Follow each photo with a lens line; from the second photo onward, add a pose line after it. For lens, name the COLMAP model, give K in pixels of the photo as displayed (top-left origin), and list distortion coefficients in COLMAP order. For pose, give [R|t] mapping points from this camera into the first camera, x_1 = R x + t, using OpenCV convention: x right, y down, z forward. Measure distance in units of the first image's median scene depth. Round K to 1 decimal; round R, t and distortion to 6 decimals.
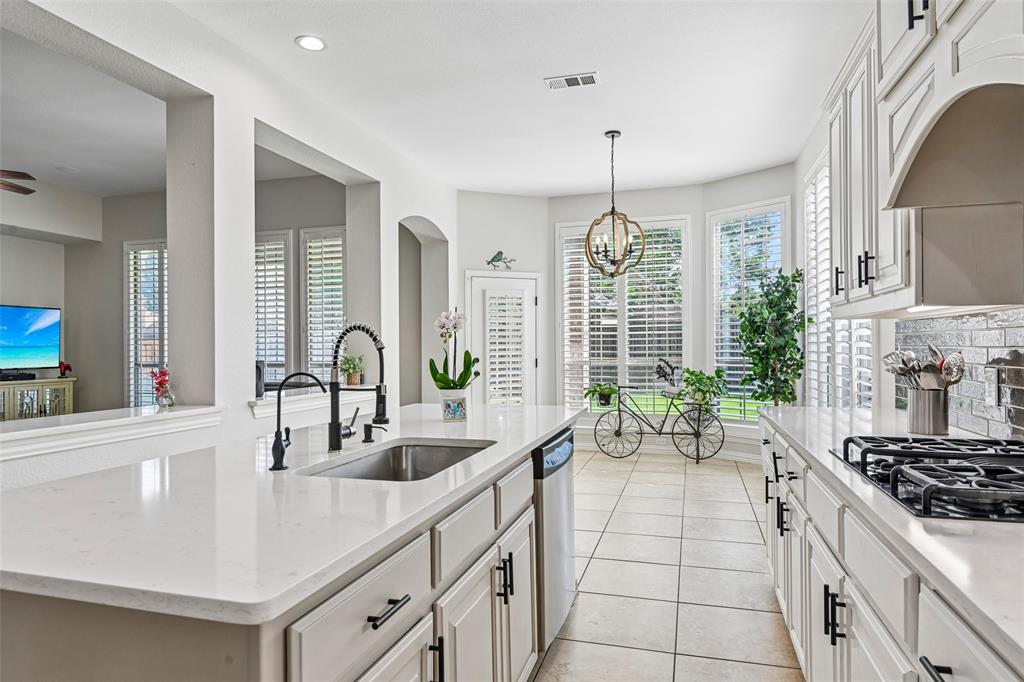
lens RADIAL K [[605.3, 0, 515.5], [0, 605.3, 340.7], [0, 0, 1]] dist [0.005329, 0.000710]
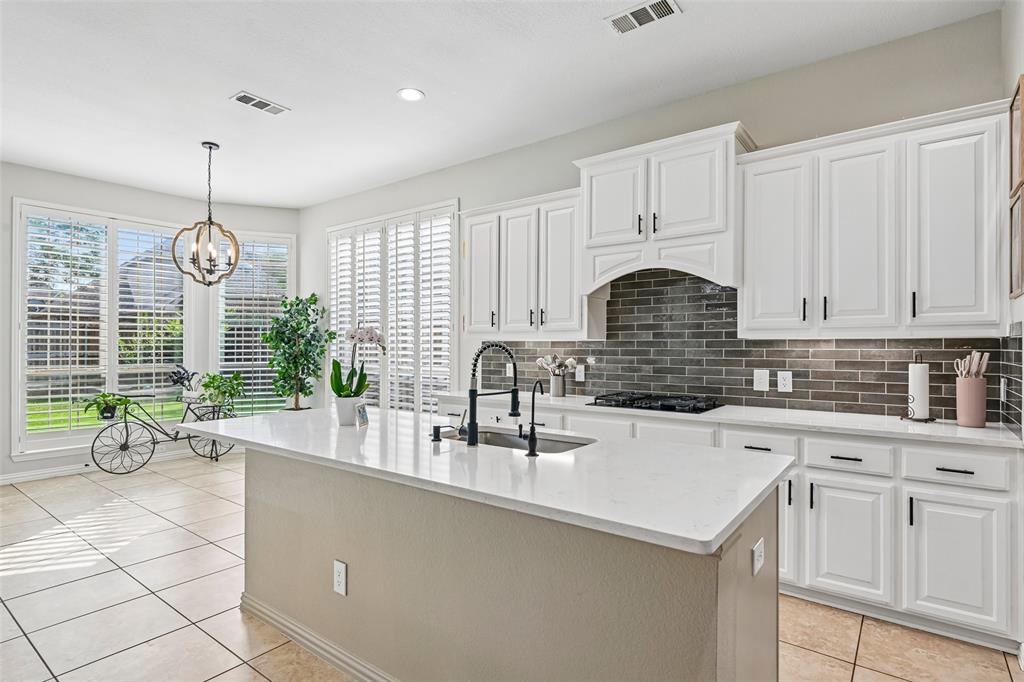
lens RADIAL K [[520.9, 0, 517.1], [0, 520.9, 342.7], [0, 0, 1]] dist [-0.001660, -0.001837]
pose [[0.351291, 0.016009, 0.936129, -0.370468], [-0.012664, 0.999844, -0.012347, -0.004118], [-0.936181, -0.007518, 0.351439, 0.162643]]
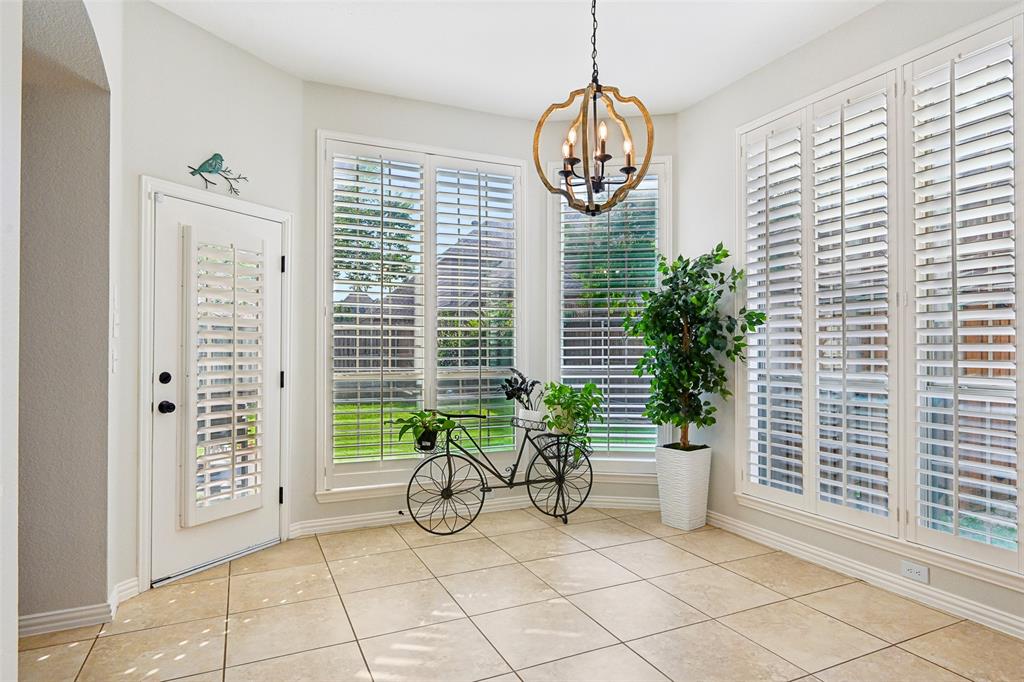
lens RADIAL K [[573.2, 0, 514.7], [0, 573.2, 345.5], [0, 0, 1]] dist [-0.002590, 0.000042]
pose [[0.747315, 0.012308, 0.664356, -0.164416], [-0.012082, 0.999915, -0.004935, 0.007442], [-0.664360, -0.004339, 0.747400, 0.534072]]
